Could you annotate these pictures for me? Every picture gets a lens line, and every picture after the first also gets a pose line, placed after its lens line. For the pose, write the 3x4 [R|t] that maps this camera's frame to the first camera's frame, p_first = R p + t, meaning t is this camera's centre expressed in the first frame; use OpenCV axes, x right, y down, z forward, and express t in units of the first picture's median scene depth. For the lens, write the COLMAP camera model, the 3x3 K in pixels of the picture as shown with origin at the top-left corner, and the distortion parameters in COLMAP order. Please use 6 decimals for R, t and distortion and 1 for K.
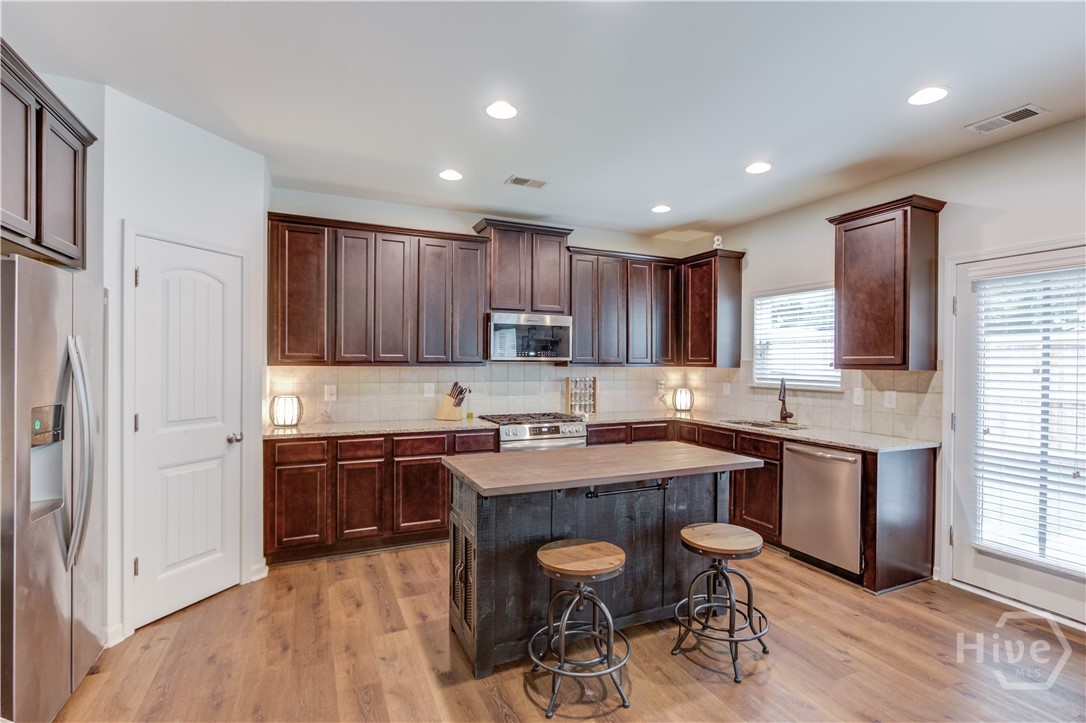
lens RADIAL K [[518.7, 0, 567.5], [0, 518.7, 364.6], [0, 0, 1]] dist [-0.002555, 0.000655]
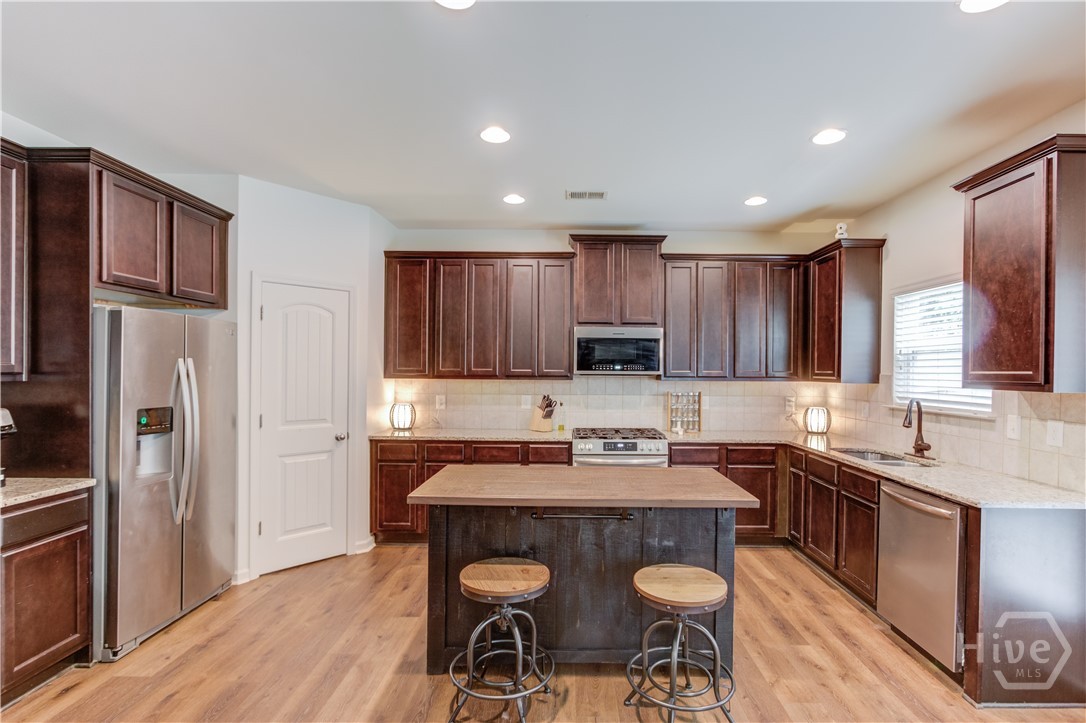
lens RADIAL K [[519.0, 0, 571.7], [0, 519.0, 373.0], [0, 0, 1]] dist [-0.001179, -0.000081]
pose [[0.901043, 0.002391, -0.433723, 0.306760], [-0.003710, 0.999991, -0.002194, -0.008393], [0.433714, 0.003586, 0.901044, 0.087589]]
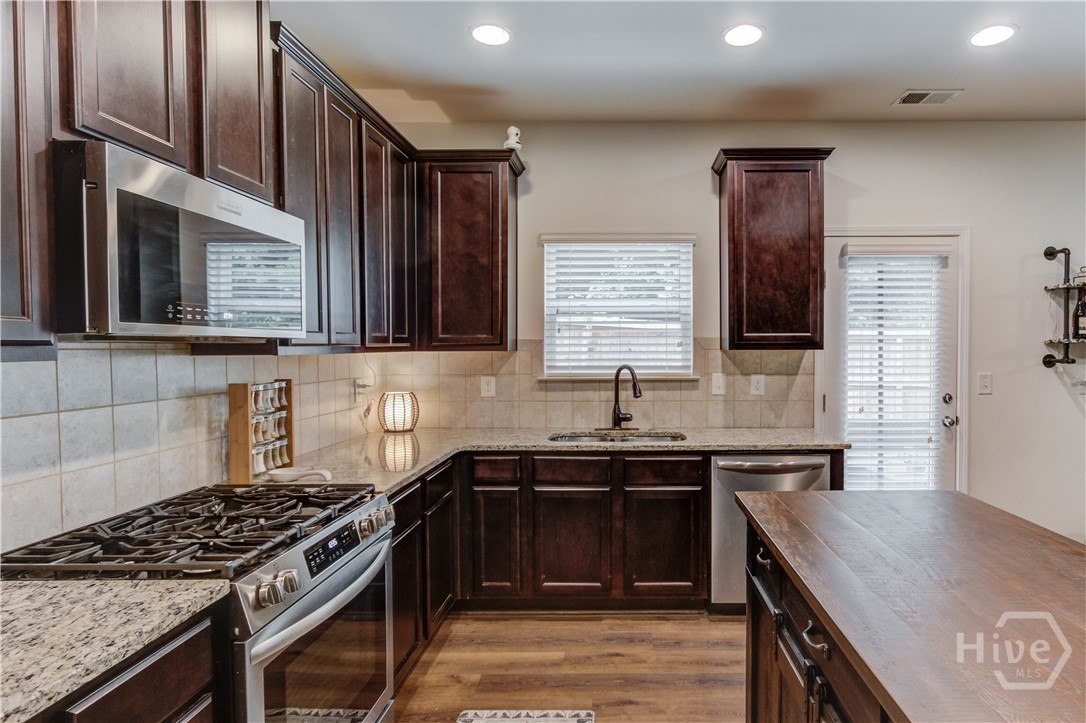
lens RADIAL K [[595.3, 0, 617.0], [0, 595.3, 361.1], [0, 0, 1]] dist [-0.002337, 0.000005]
pose [[0.444259, -0.030050, 0.895394, -0.315159], [0.010581, 0.999544, 0.028295, -0.001334], [-0.895836, -0.003096, 0.444374, 0.694387]]
